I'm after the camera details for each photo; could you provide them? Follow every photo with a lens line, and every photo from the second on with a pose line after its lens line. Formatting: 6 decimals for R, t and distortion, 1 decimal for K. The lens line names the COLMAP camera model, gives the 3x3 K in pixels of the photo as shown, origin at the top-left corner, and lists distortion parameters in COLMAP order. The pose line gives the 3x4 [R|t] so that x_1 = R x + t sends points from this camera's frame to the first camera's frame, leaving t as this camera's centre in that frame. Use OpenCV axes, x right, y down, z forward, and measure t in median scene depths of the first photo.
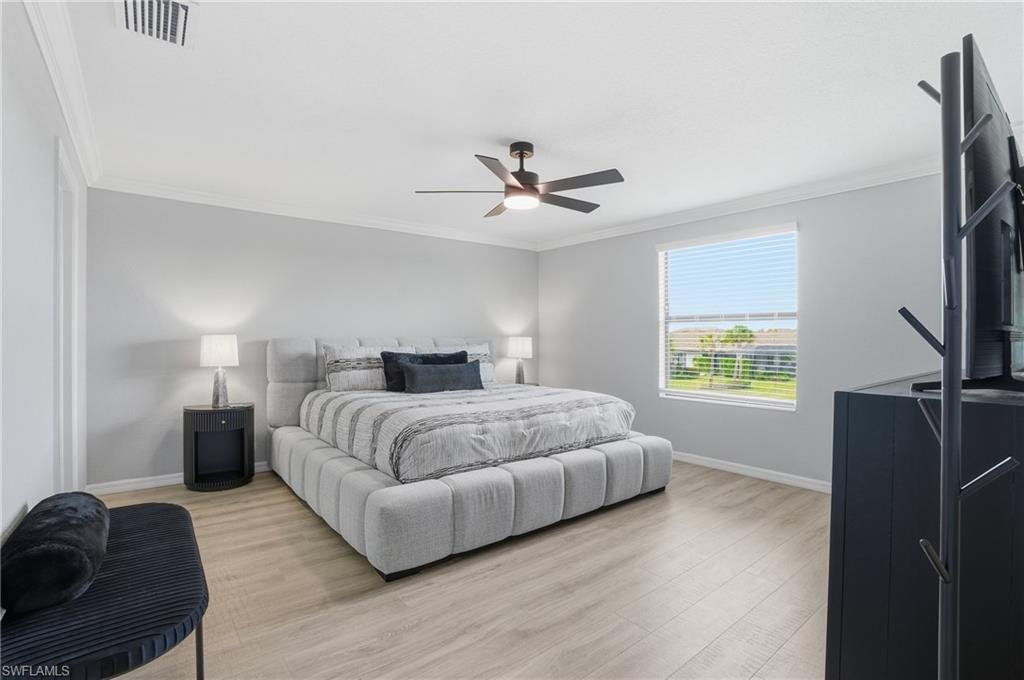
lens RADIAL K [[457.5, 0, 495.4], [0, 457.5, 331.5], [0, 0, 1]] dist [0.000659, 0.000076]
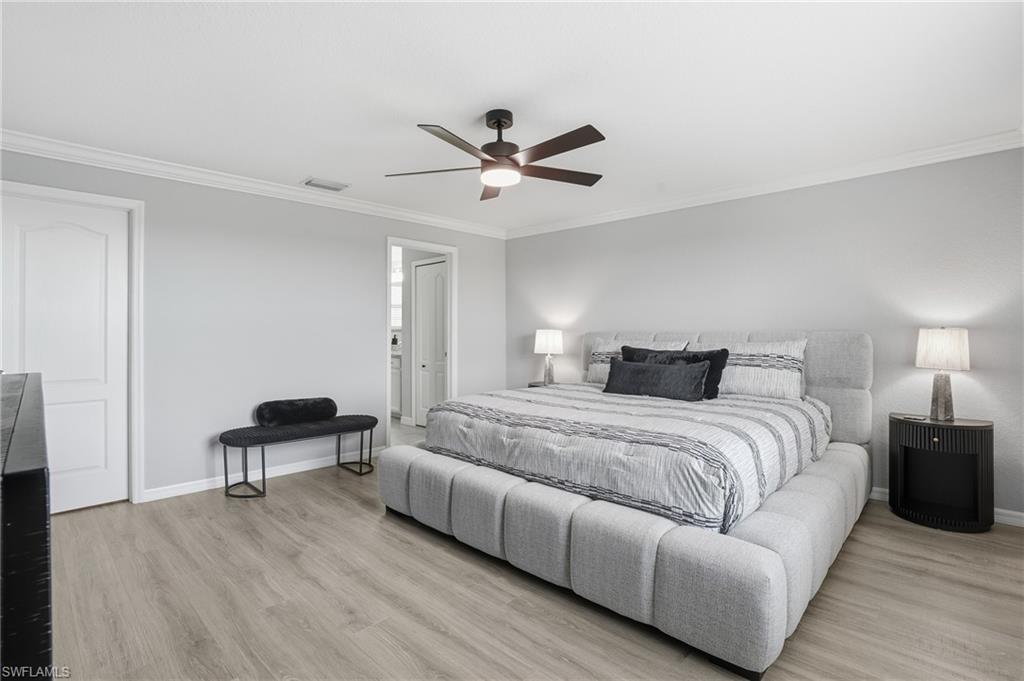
lens RADIAL K [[494.5, 0, 512.0], [0, 494.5, 340.5], [0, 0, 1]] dist [0.032612, 0.000412]
pose [[0.148123, 0.010629, -0.988912, 0.957219], [0.014679, 0.999808, 0.012944, 0.023450], [0.988860, -0.016433, 0.147939, 0.869108]]
